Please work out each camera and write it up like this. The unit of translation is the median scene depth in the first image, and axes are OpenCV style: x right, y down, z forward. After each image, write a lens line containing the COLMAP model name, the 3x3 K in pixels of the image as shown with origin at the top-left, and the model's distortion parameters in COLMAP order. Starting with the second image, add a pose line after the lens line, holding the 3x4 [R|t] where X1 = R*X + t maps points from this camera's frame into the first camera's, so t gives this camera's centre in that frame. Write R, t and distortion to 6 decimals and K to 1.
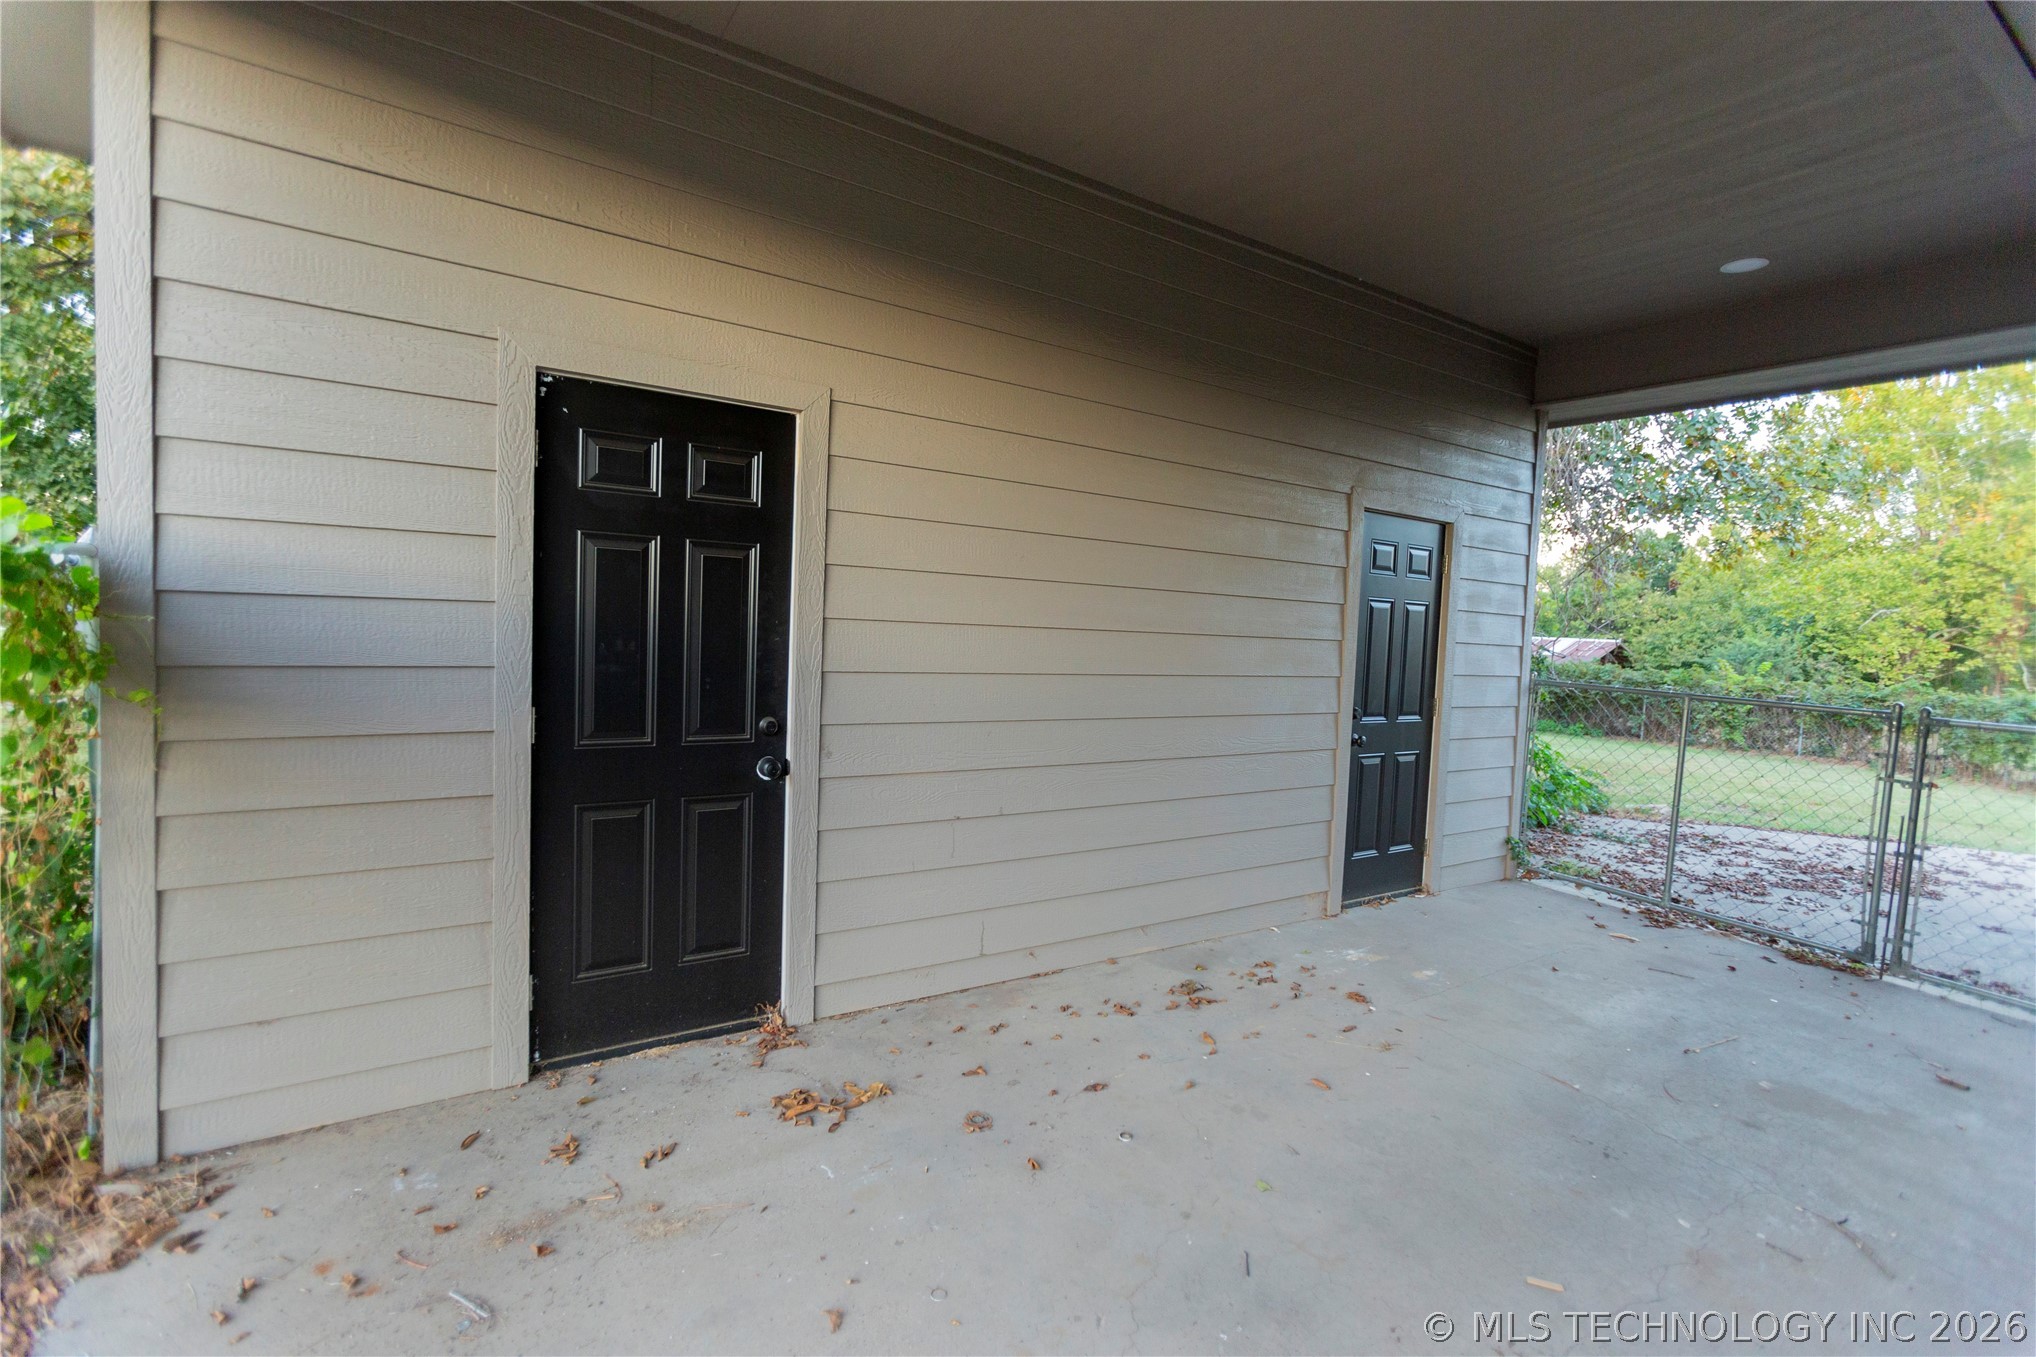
lens RADIAL K [[893.6, 0, 1011.3], [0, 893.6, 668.8], [0, 0, 1]] dist [-0.007063, 0.008496]
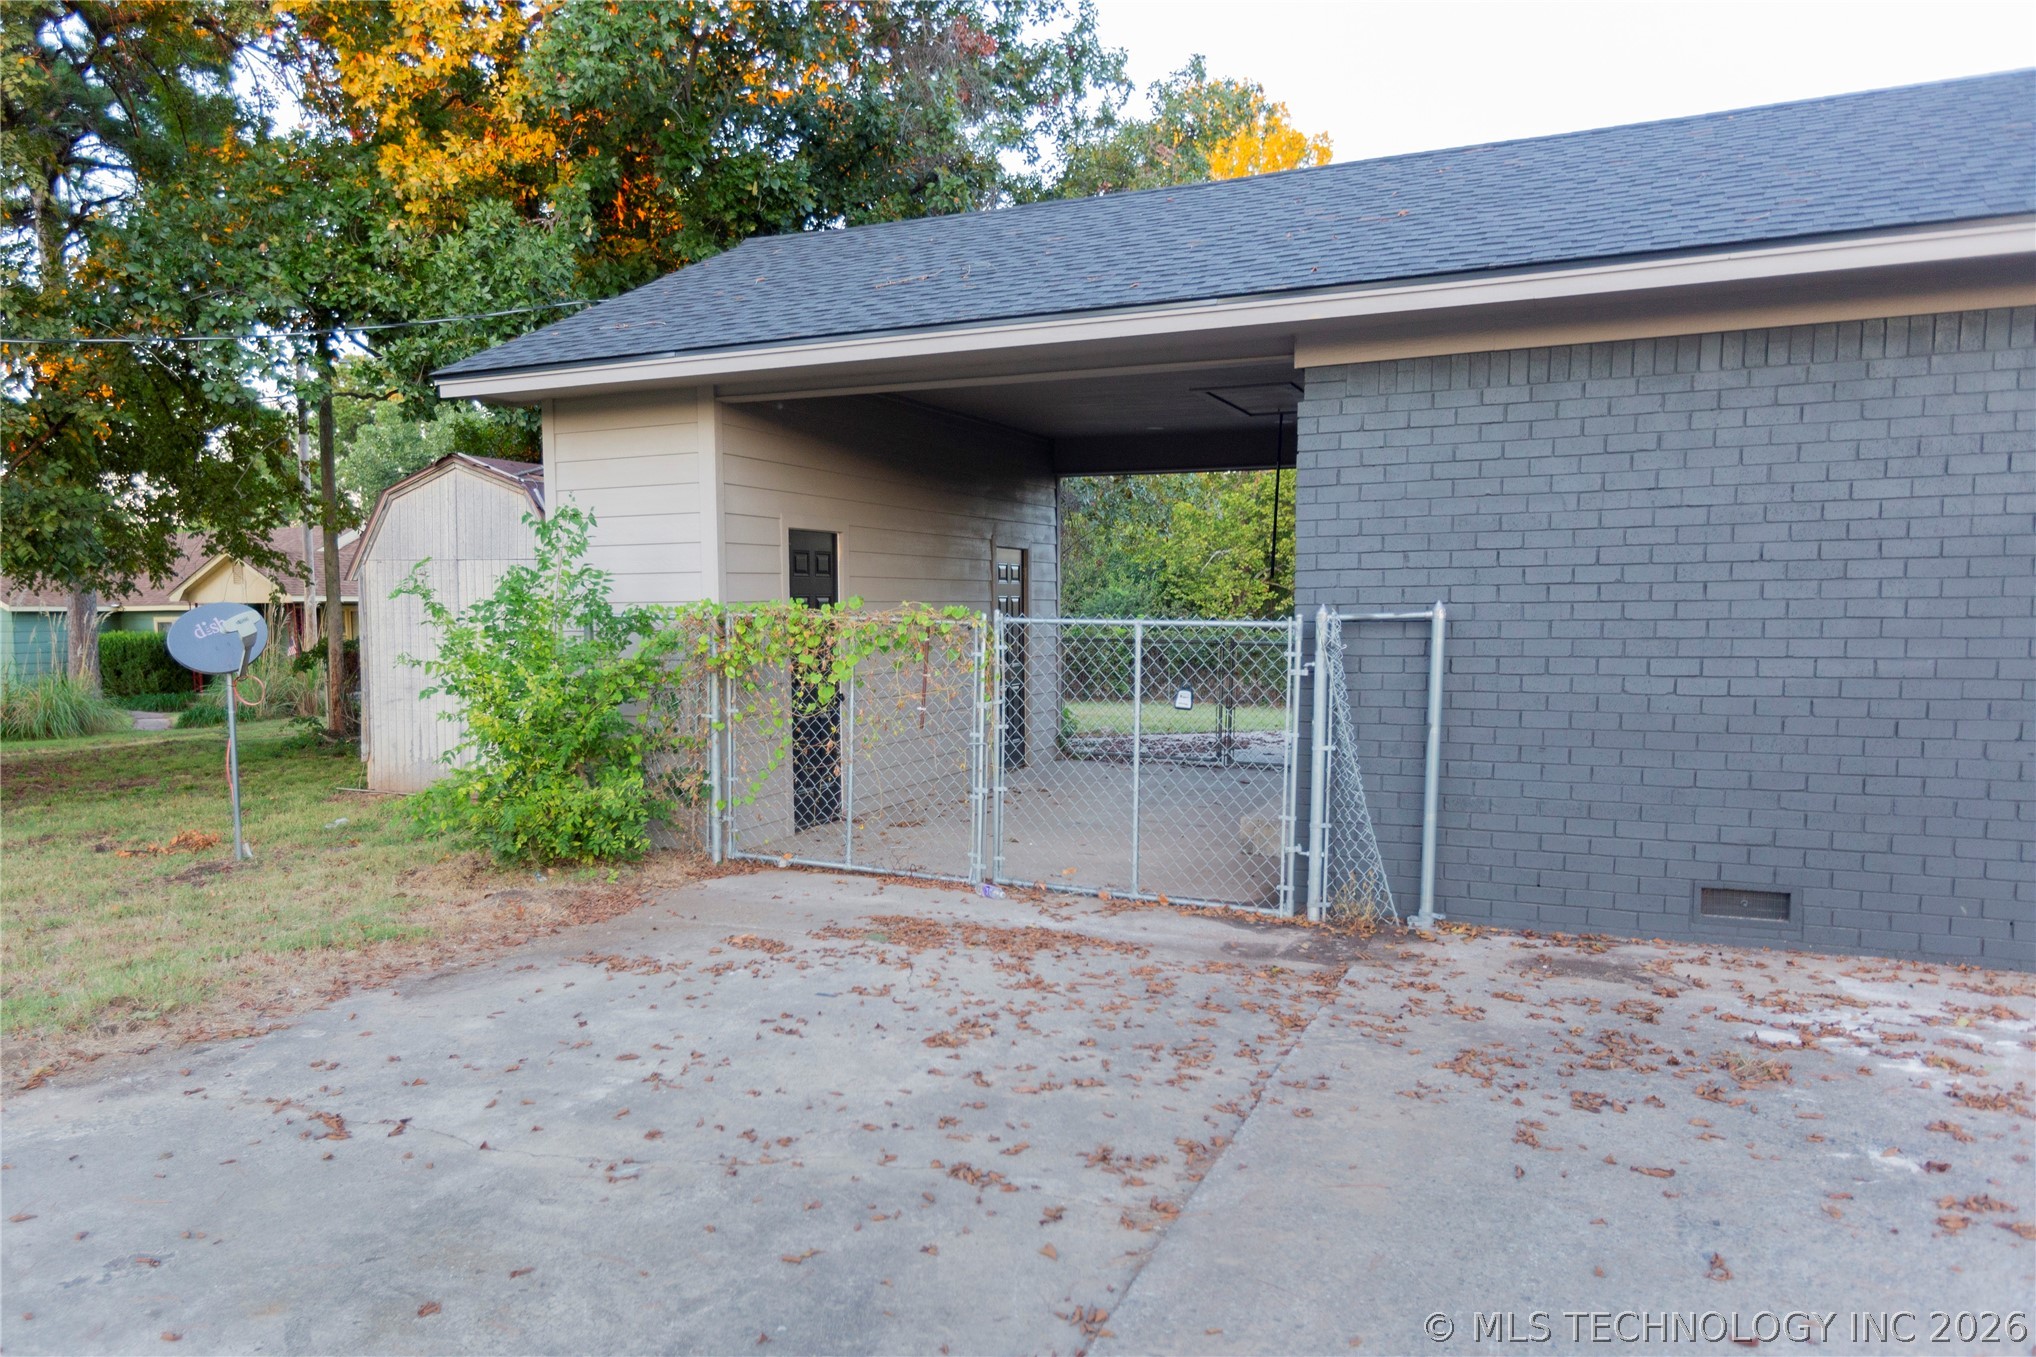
lens RADIAL K [[1411.5, 0, 879.5], [0, 1411.5, 749.6], [0, 0, 1]] dist [0.020091, 0.002216]
pose [[0.857810, -0.105089, 0.503108, -0.128345], [0.075260, 0.994005, 0.079307, -0.001957], [-0.508426, -0.030166, 0.860577, -0.133270]]
